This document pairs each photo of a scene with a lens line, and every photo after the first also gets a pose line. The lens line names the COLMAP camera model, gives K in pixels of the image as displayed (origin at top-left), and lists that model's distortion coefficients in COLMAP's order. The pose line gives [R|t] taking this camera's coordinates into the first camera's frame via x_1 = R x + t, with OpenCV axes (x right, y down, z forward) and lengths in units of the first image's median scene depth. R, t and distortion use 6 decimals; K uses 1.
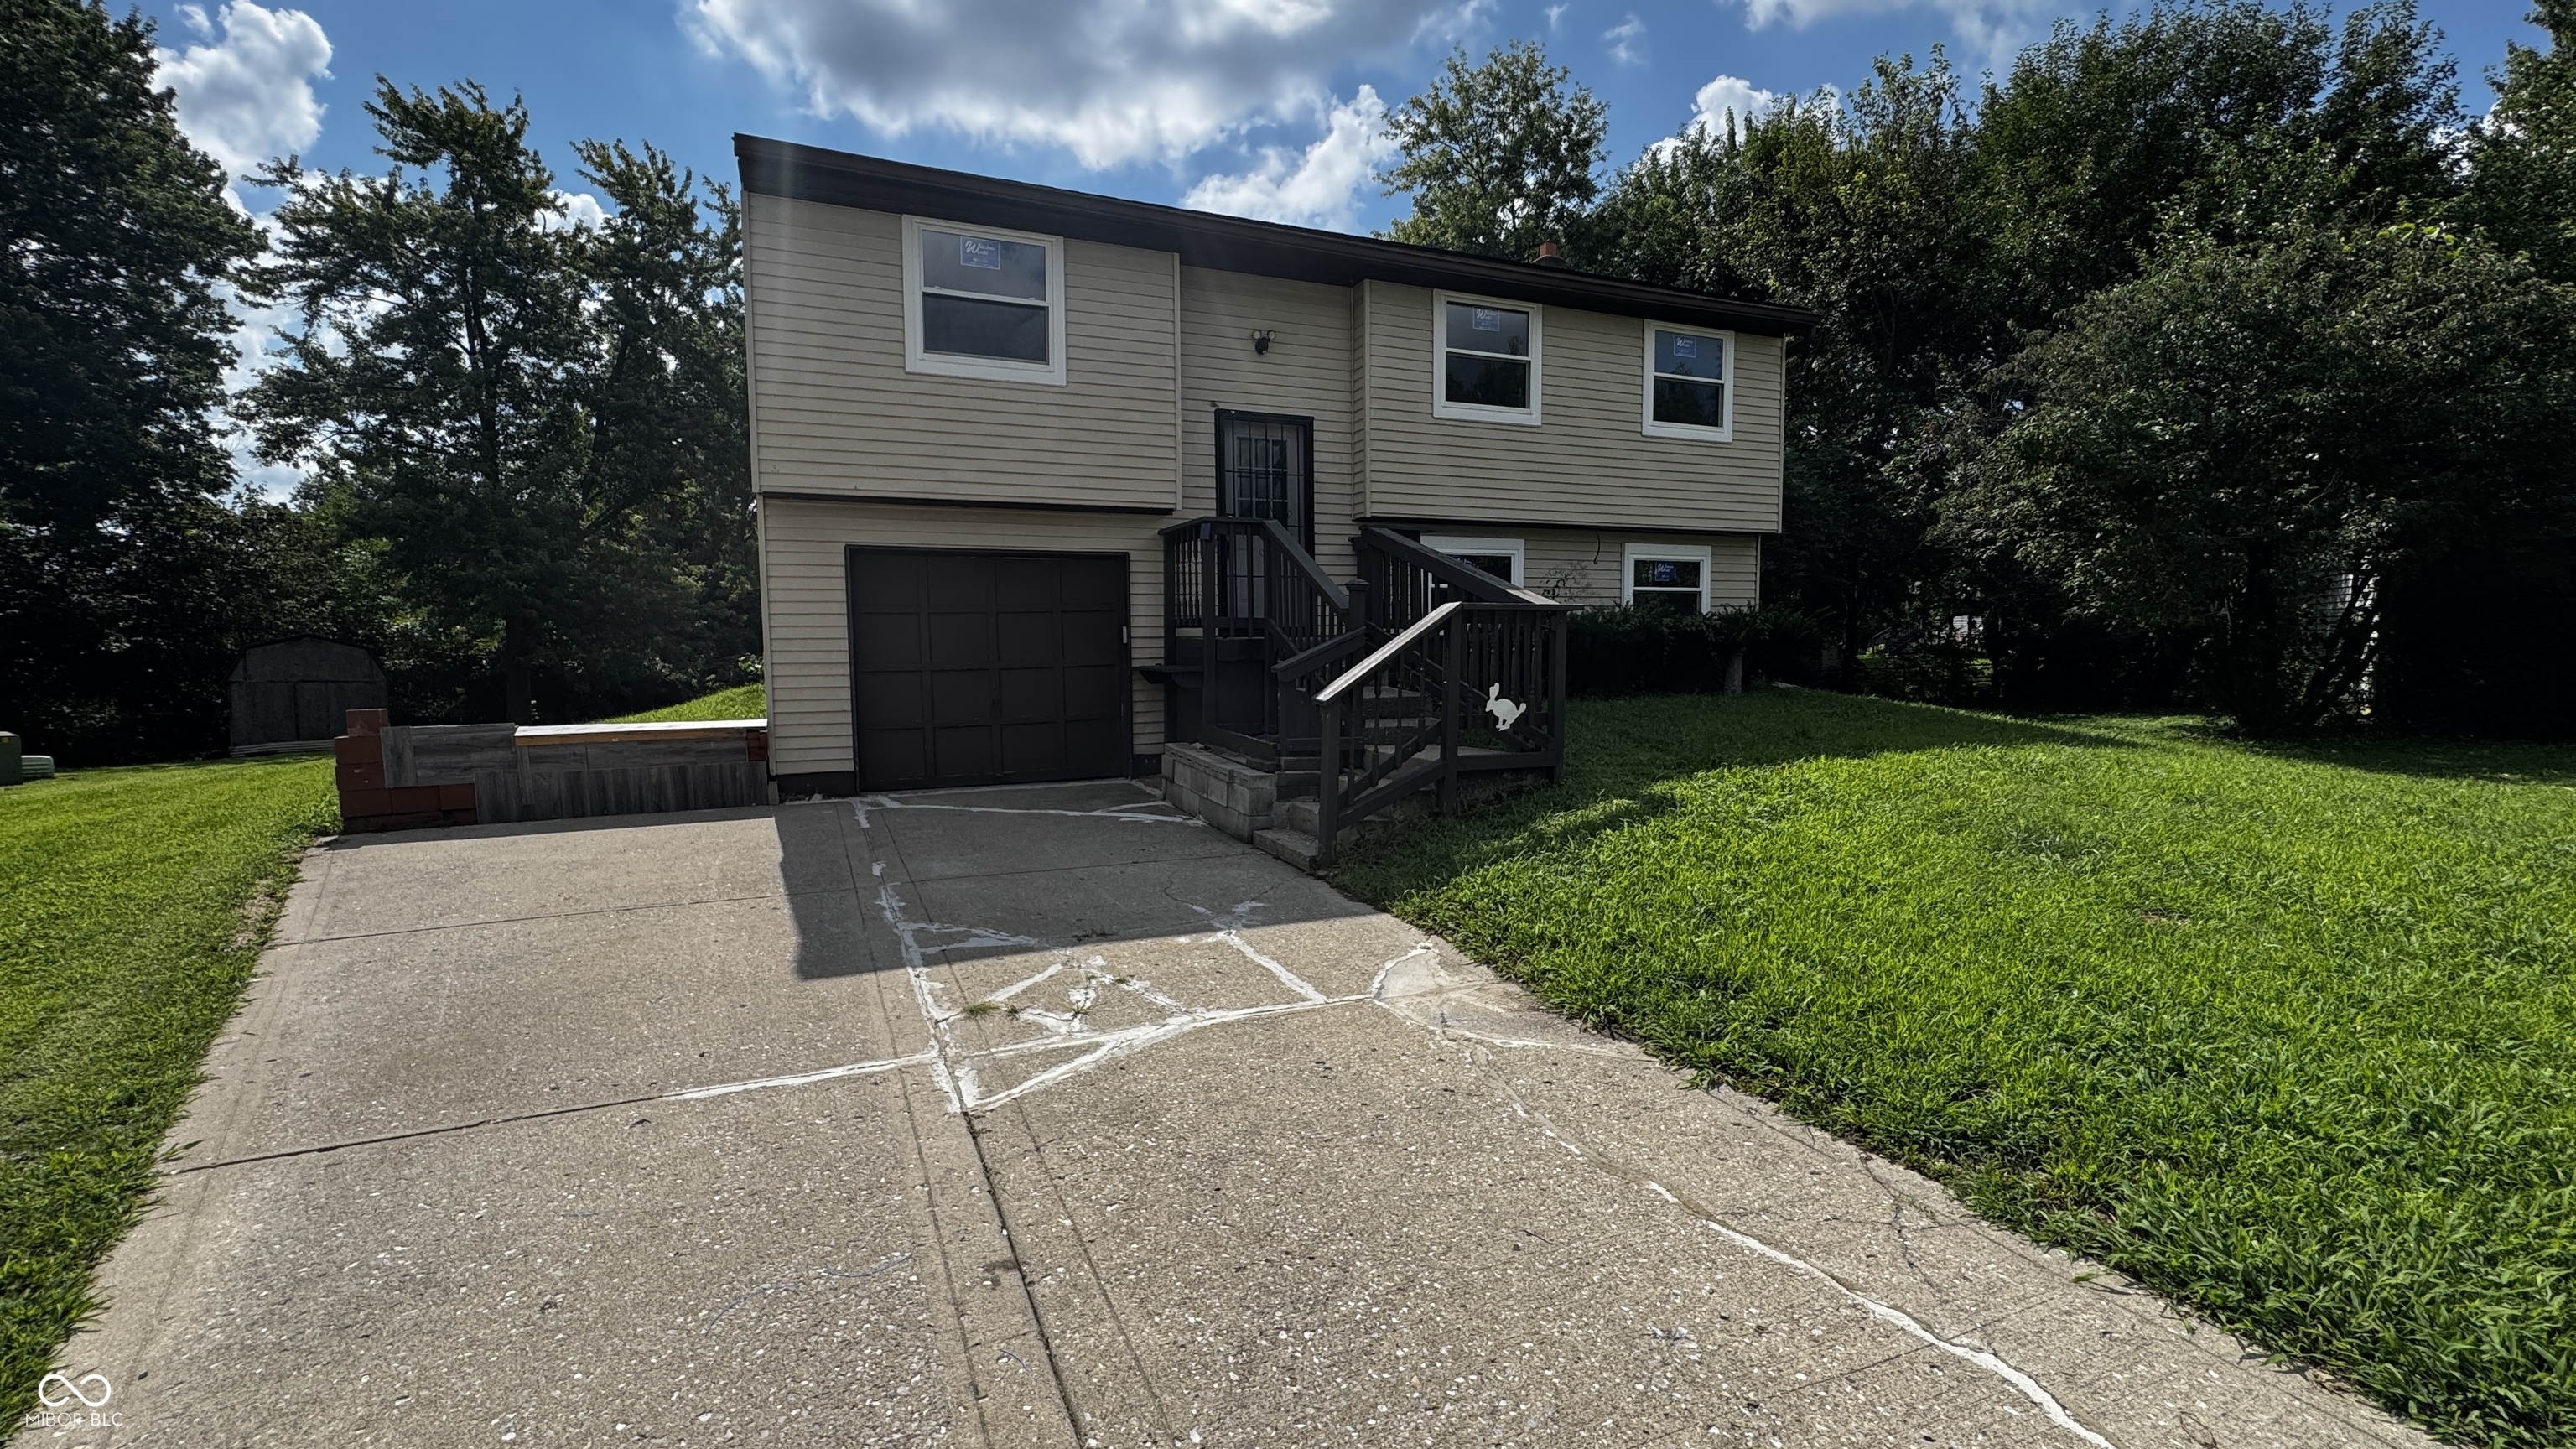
lens RADIAL K [[1114.1, 0, 1288.0], [0, 1114.1, 724.5], [0, 0, 1]] dist [-0.000885, 0.000070]
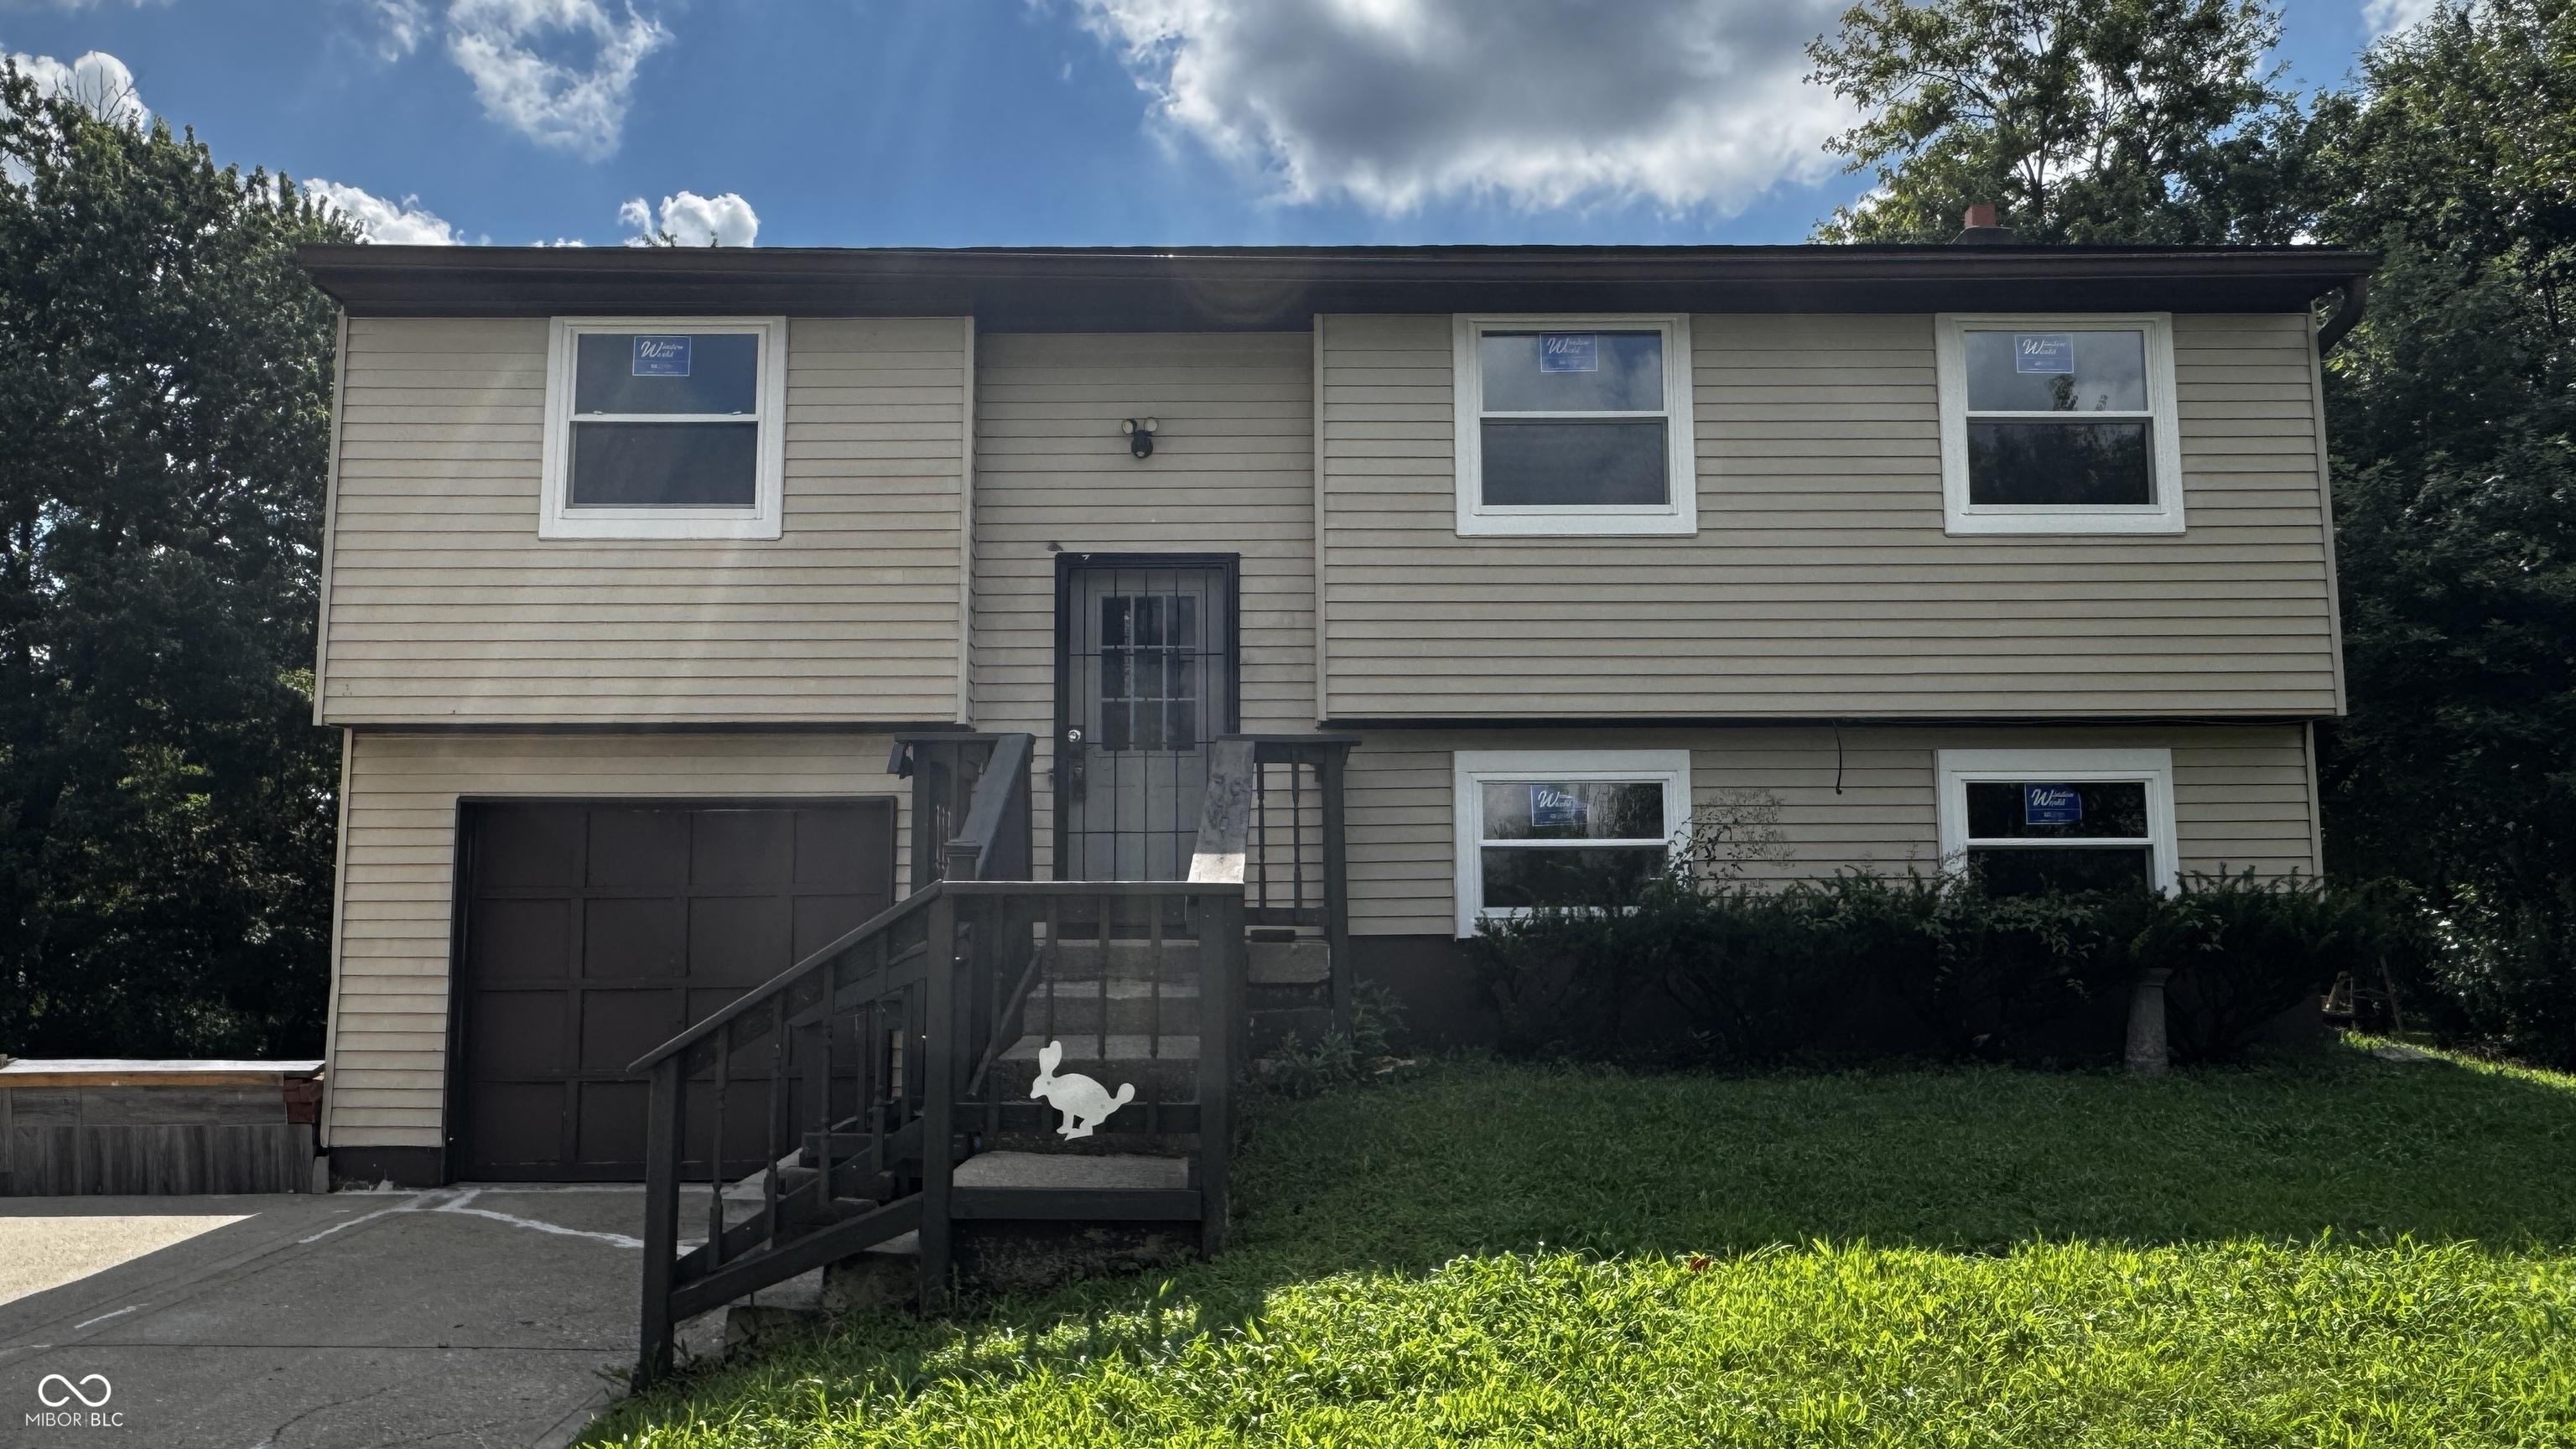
lens RADIAL K [[1792.6, 0, 1276.0], [0, 1792.6, 715.0], [0, 0, 1]] dist [-0.002742, 0.003145]
pose [[0.911561, -0.044128, -0.408790, 0.438132], [-0.036222, 0.981740, -0.186749, -0.024649], [0.409566, 0.185040, 0.893317, 0.212971]]
